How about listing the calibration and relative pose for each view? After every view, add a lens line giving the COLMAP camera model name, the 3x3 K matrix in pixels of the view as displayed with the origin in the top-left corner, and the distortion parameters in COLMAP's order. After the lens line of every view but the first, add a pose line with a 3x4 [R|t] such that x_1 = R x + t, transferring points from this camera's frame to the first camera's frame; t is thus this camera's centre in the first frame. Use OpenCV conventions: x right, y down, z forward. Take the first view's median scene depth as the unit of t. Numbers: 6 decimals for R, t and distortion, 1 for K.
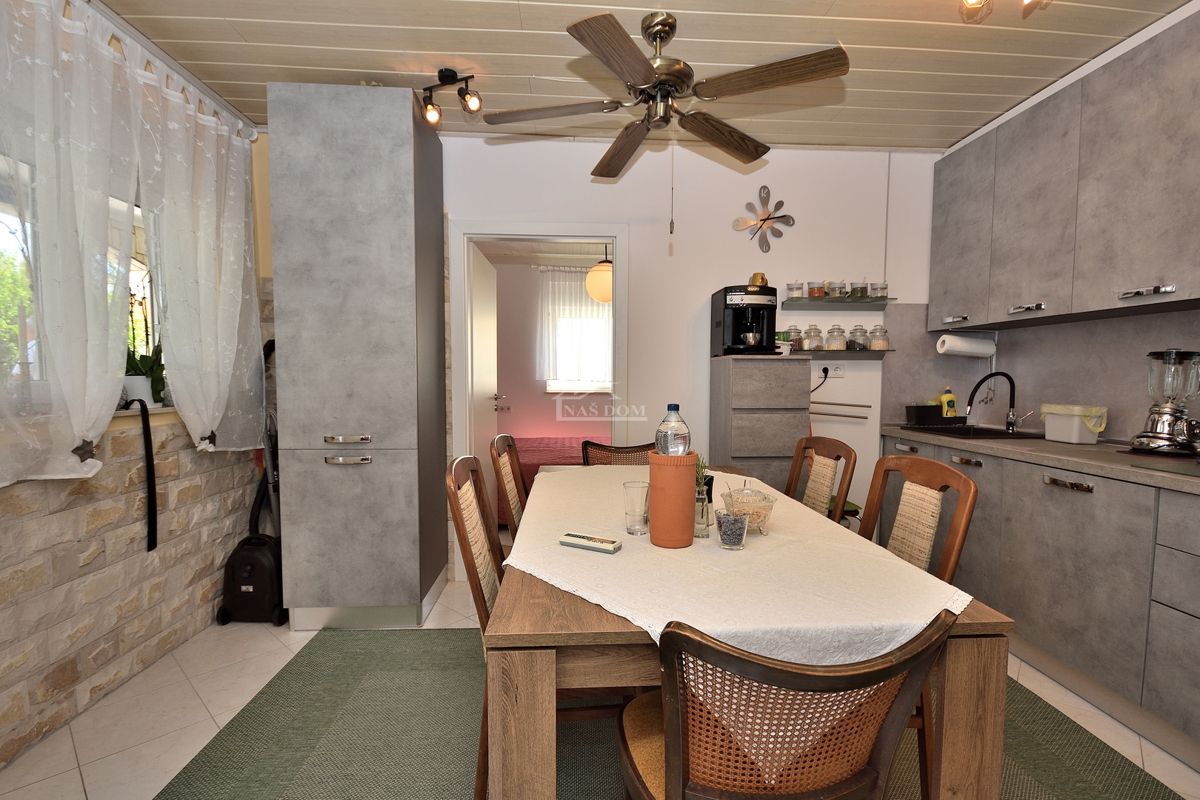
lens RADIAL K [[536.9, 0, 604.4], [0, 536.9, 408.4], [0, 0, 1]] dist [0.019422, -0.017241]
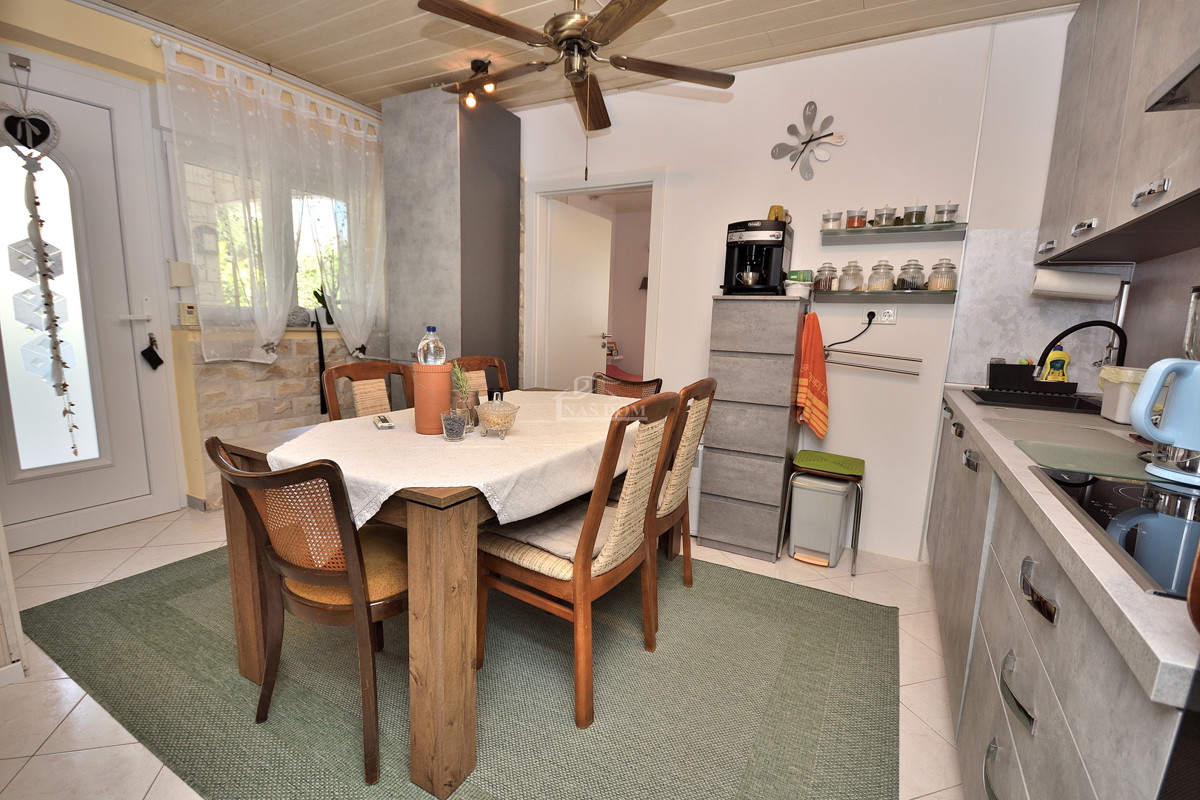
lens RADIAL K [[525.8, 0, 599.5], [0, 525.8, 408.7], [0, 0, 1]] dist [0.014107, -0.012048]
pose [[0.847698, 0.111567, -0.518614, 0.653054], [-0.061822, 0.991749, 0.112300, 0.012151], [0.526864, -0.063135, 0.847601, 0.068023]]
